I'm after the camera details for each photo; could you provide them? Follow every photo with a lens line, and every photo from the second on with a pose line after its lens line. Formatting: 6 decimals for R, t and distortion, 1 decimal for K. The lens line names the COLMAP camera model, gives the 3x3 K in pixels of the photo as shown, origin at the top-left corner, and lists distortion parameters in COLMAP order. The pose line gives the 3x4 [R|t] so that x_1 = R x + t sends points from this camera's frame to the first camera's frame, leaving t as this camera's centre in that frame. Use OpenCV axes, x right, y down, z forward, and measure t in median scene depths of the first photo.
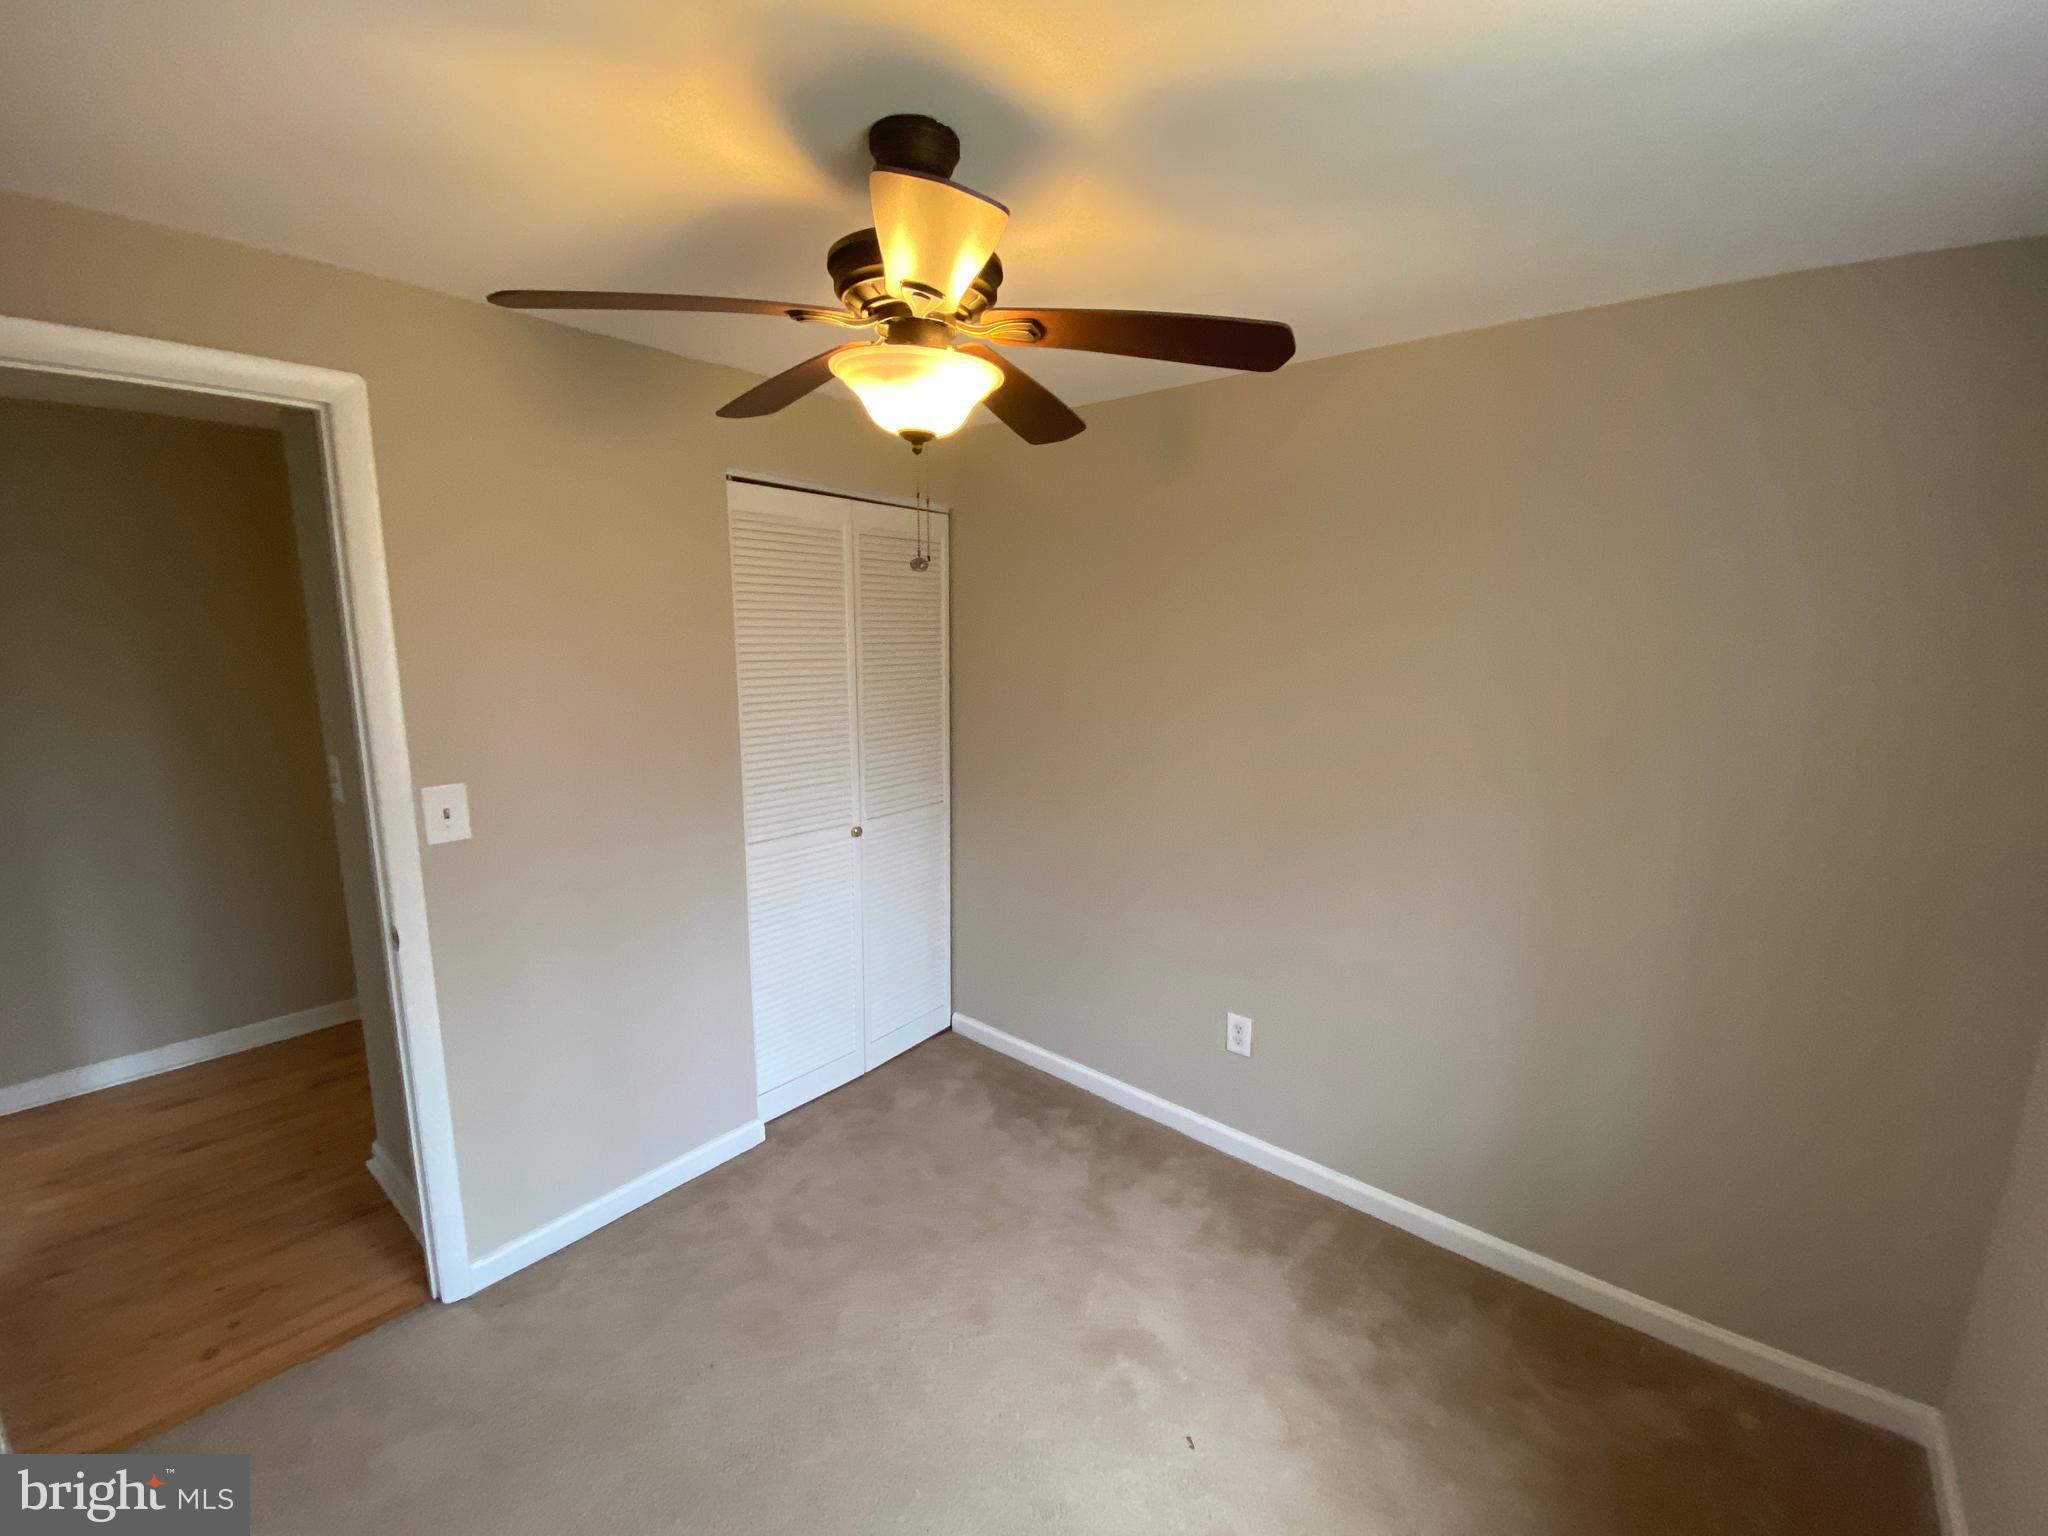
lens RADIAL K [[830.8, 0, 1014.3], [0, 830.8, 758.3], [0, 0, 1]] dist [-0.001630, -0.001933]
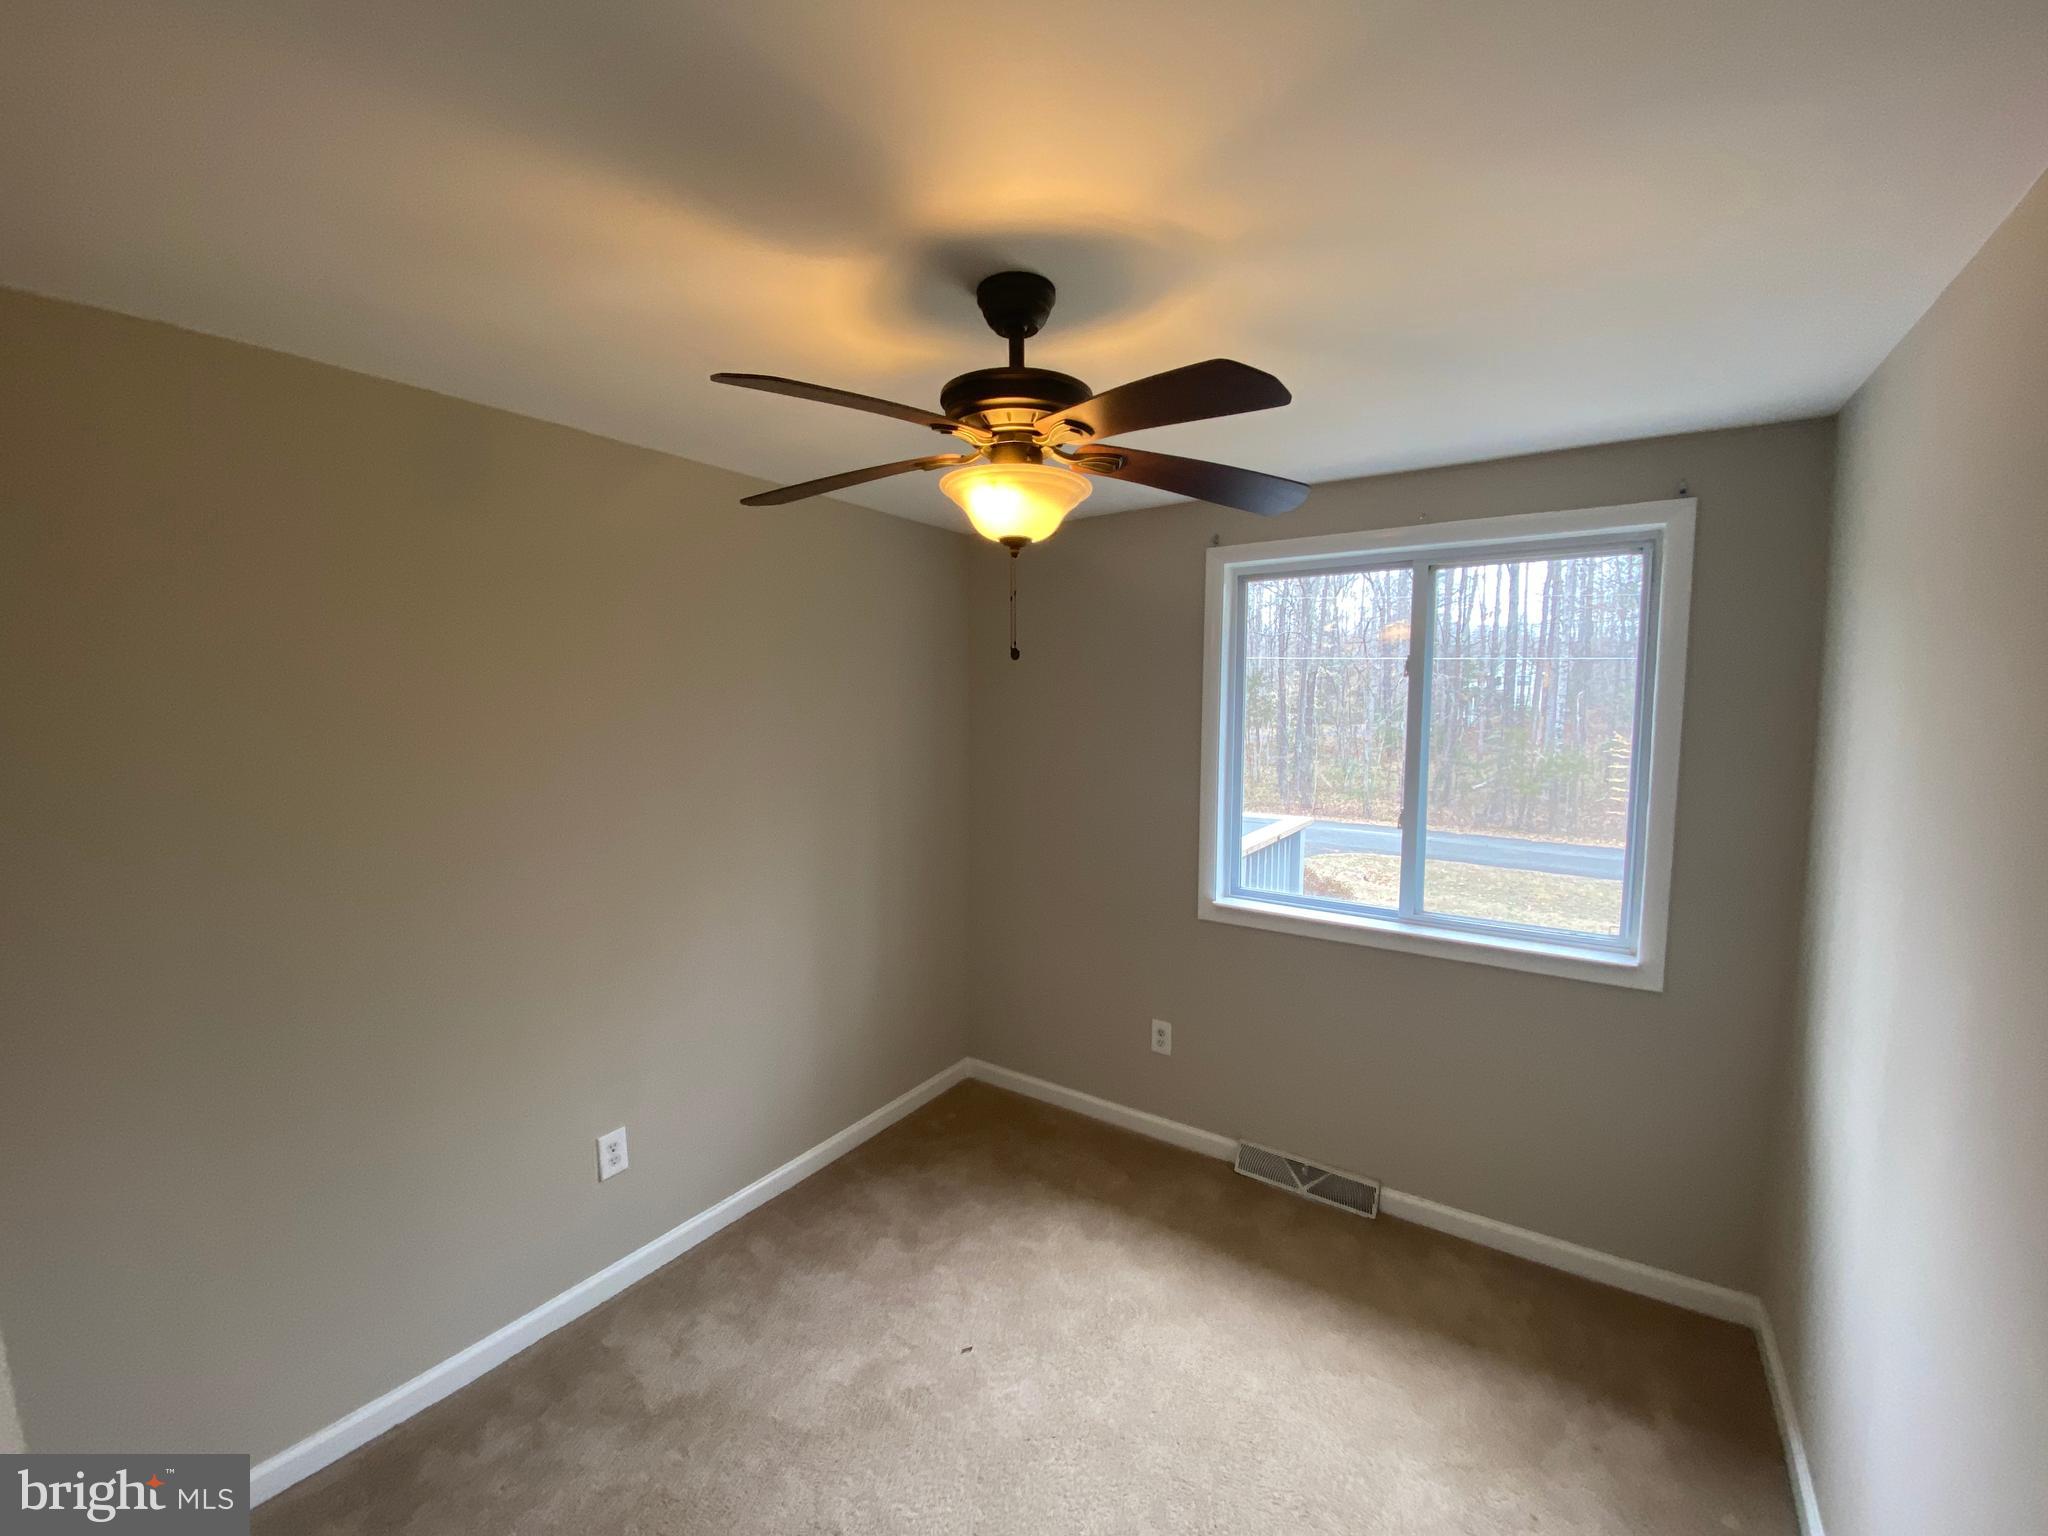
lens RADIAL K [[830.8, 0, 1024.4], [0, 830.8, 763.8], [0, 0, 1]] dist [-0.001630, -0.001933]
pose [[-0.107463, -0.079750, 0.991005, -0.738416], [0.147492, 0.984469, 0.095217, -0.119853], [-0.983208, 0.156398, -0.094031, 0.675728]]
